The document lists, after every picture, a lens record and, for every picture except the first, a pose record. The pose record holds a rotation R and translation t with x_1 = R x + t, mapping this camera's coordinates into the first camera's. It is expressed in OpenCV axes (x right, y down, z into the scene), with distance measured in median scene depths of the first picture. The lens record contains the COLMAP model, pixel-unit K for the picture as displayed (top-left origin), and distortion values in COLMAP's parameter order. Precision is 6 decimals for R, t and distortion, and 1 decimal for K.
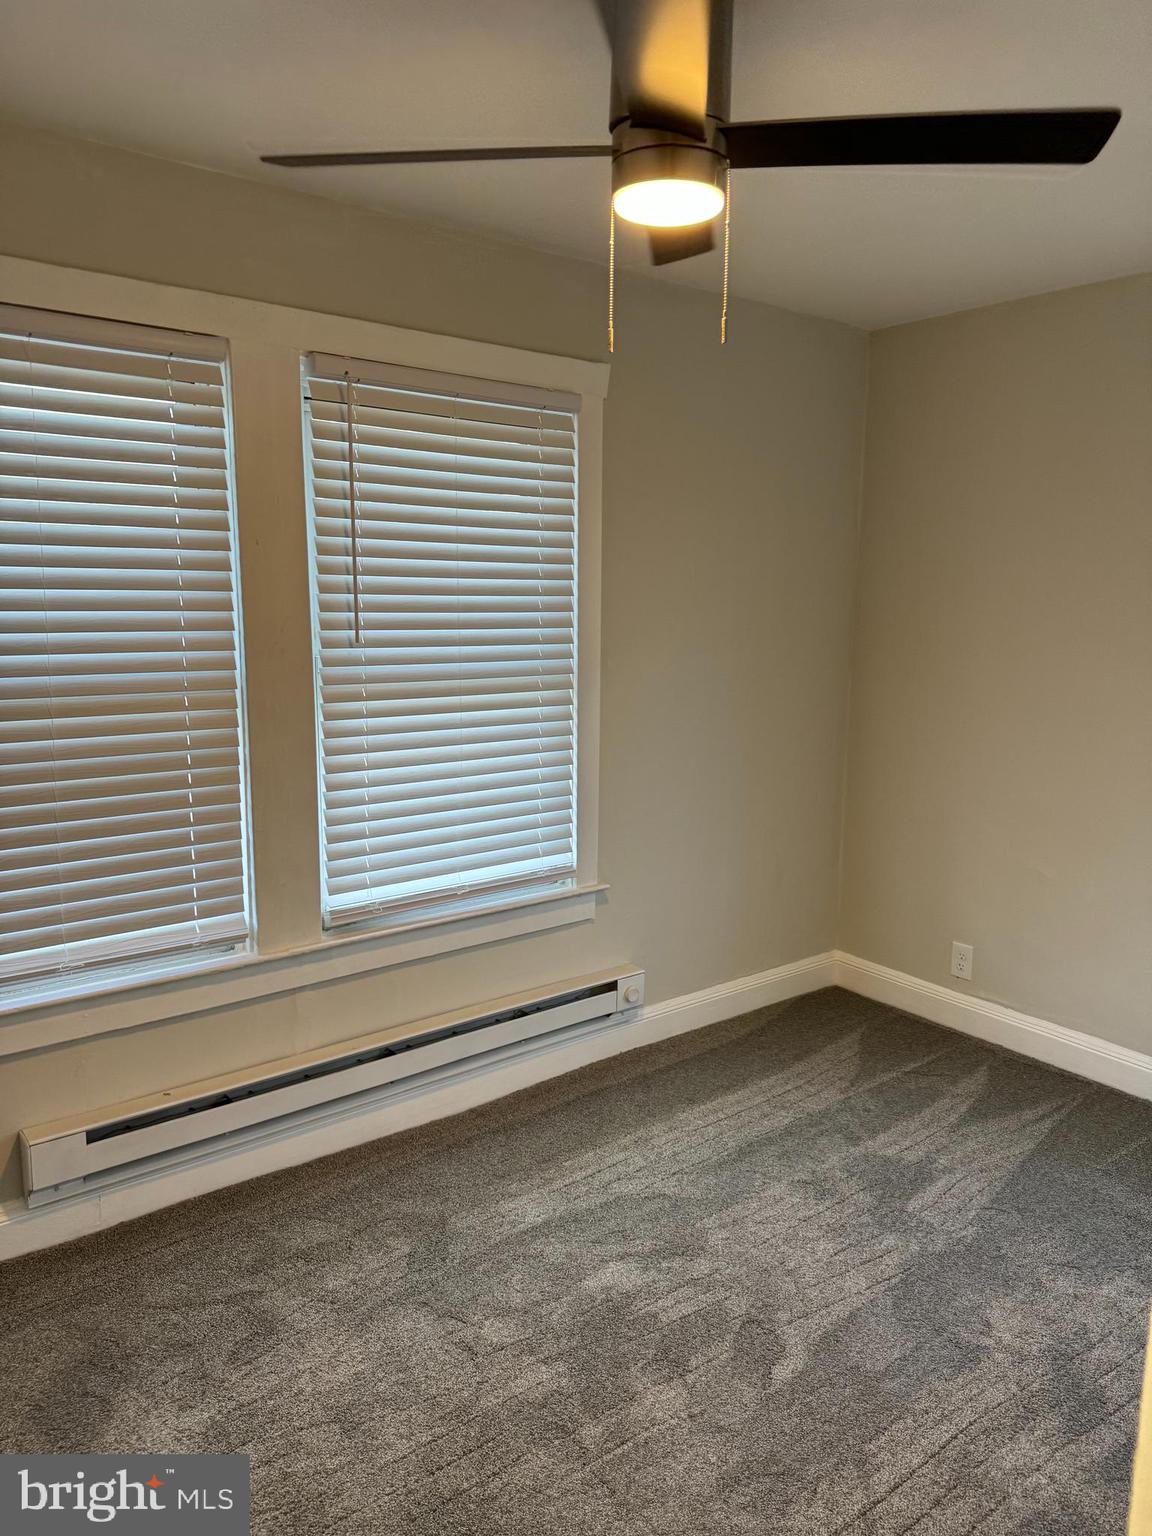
lens RADIAL K [[1083.0, 0, 586.8], [0, 1083.0, 766.6], [0, 0, 1]] dist [0.052496, -0.006099]
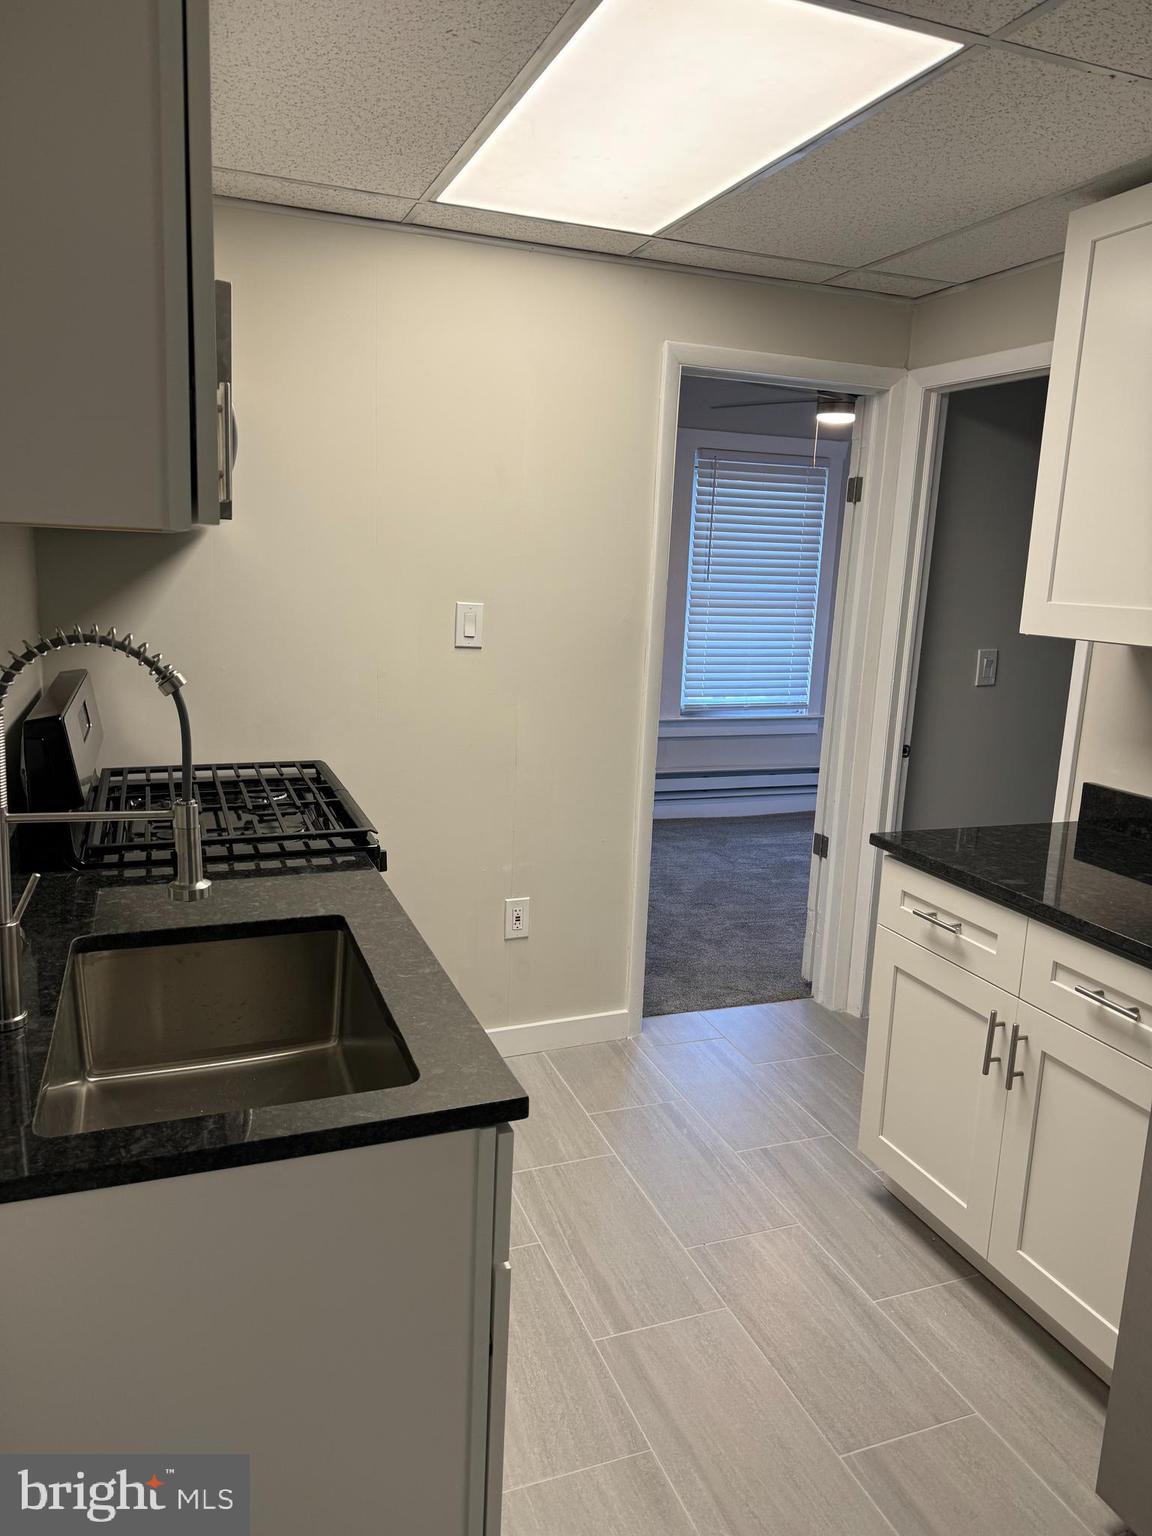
lens RADIAL K [[1083.0, 0, 574.9], [0, 1083.0, 775.8], [0, 0, 1]] dist [0.052496, -0.006099]
pose [[0.951609, 0.088865, -0.294184, 0.199402], [-0.079601, 0.995884, 0.043341, 0.195069], [0.296825, -0.017826, 0.954766, -1.105976]]
